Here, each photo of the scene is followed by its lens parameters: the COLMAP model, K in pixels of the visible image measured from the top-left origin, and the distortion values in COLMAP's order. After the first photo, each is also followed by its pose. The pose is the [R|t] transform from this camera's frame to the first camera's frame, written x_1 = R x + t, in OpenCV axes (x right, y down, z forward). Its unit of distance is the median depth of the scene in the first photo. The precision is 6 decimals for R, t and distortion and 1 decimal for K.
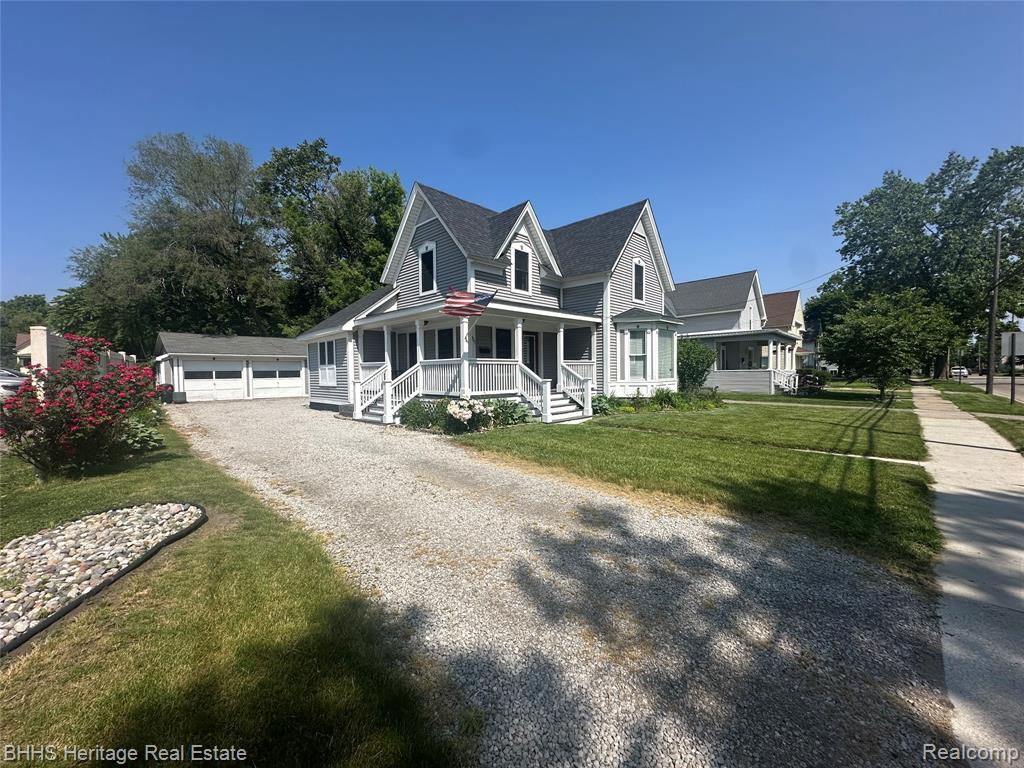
lens RADIAL K [[406.7, 0, 512.0], [0, 406.7, 384.0], [0, 0, 1]] dist [-0.001073, -0.000061]
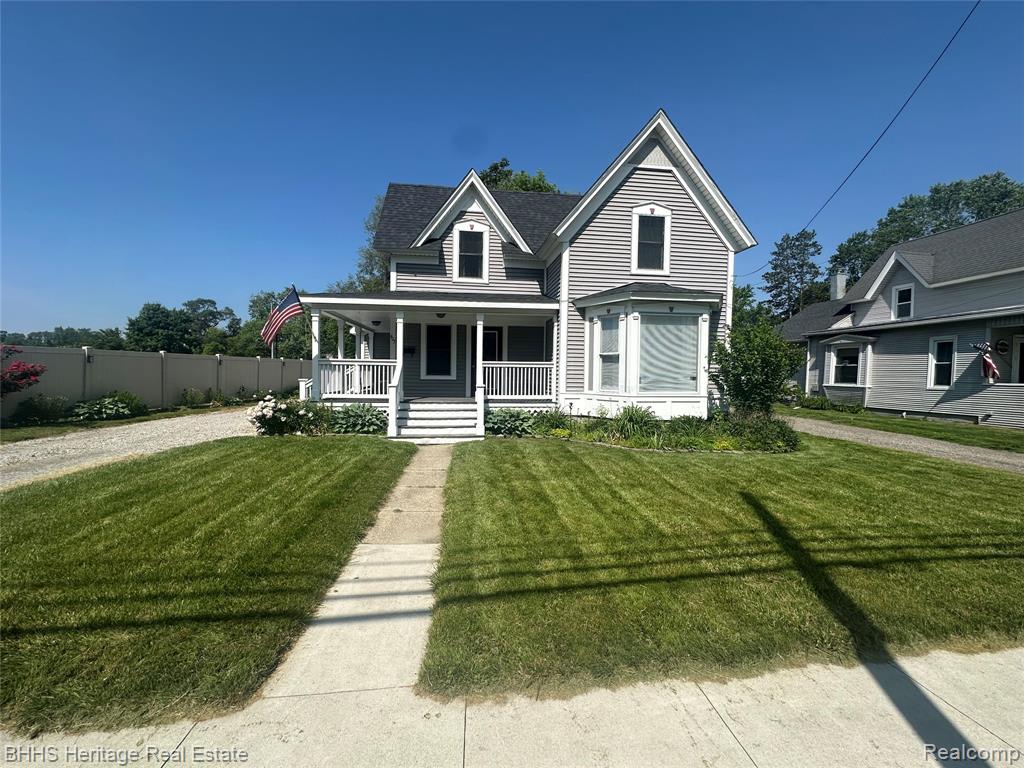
lens RADIAL K [[406.7, 0, 512.0], [0, 406.7, 384.0], [0, 0, 1]] dist [-0.001073, -0.000061]
pose [[0.778729, 0.039149, -0.626138, 0.607200], [-0.040841, 0.999097, 0.011674, -0.023750], [0.626030, 0.016481, 0.779625, 0.388329]]
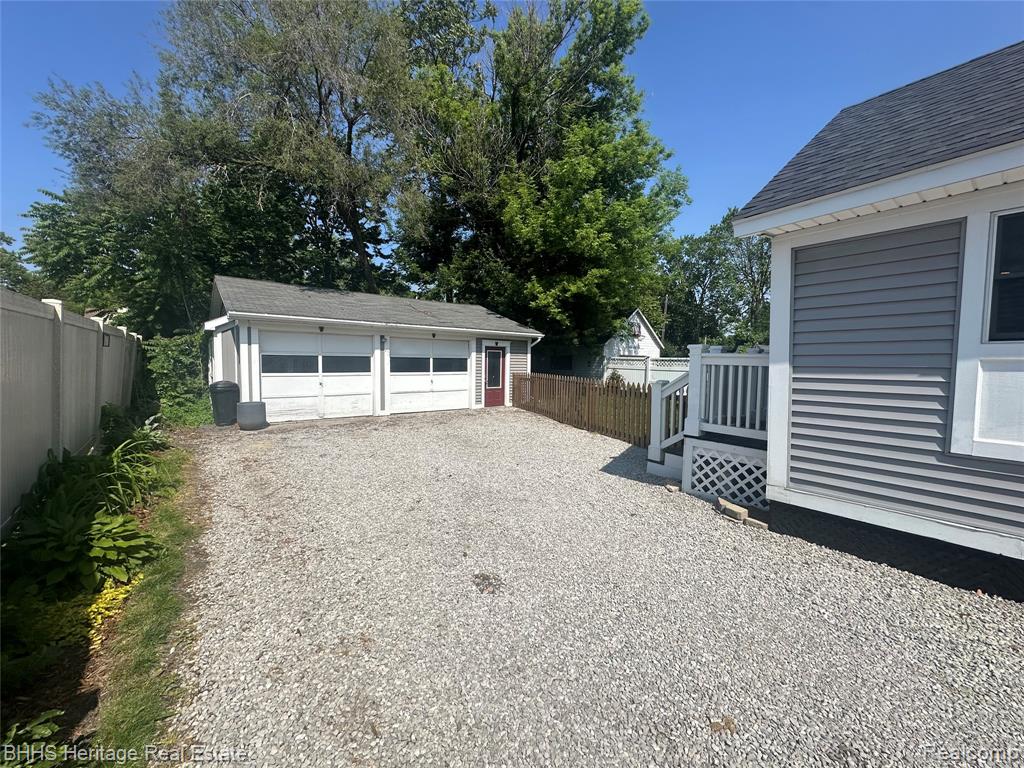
lens RADIAL K [[419.2, 0, 512.0], [0, 419.2, 384.0], [0, 0, 1]] dist [-0.000206, -0.000144]
pose [[0.992026, 0.028993, -0.122650, -0.719060], [-0.026459, 0.999403, 0.022233, -0.025208], [0.123222, -0.018810, 0.992201, 0.870027]]
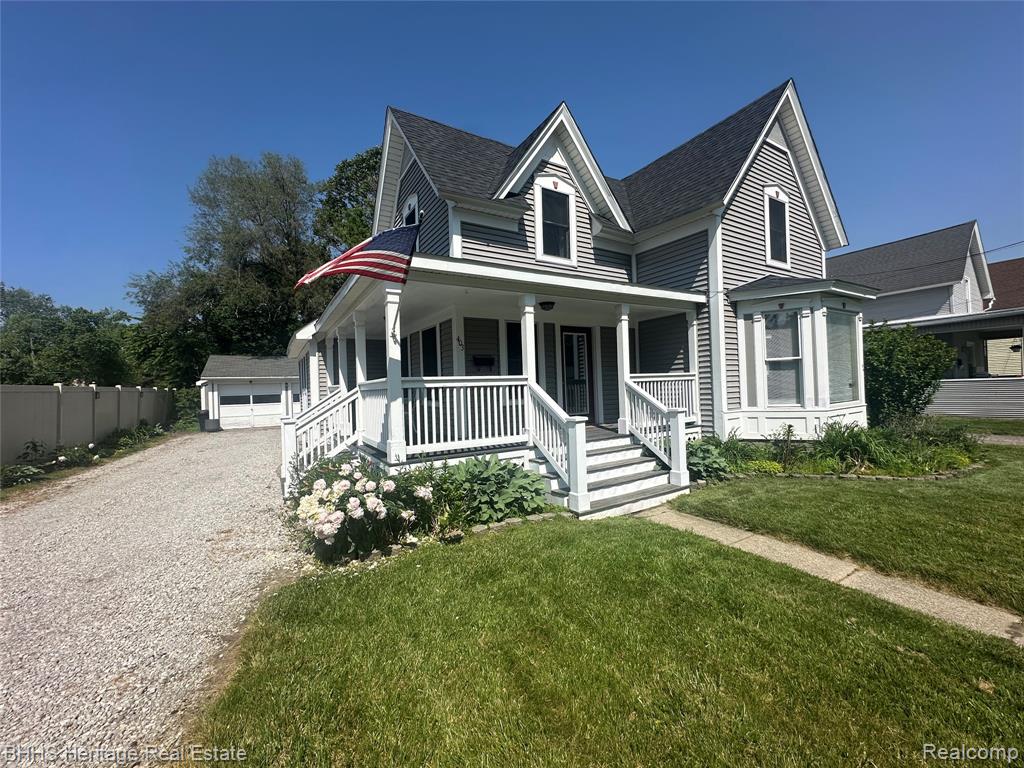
lens RADIAL K [[406.7, 0, 512.0], [0, 406.7, 384.0], [0, 0, 1]] dist [-0.001073, -0.000061]
pose [[0.968611, -0.022791, -0.247533, 0.099107], [0.014556, 0.999280, -0.035048, -0.026230], [0.248153, 0.030345, 0.968245, 0.406405]]
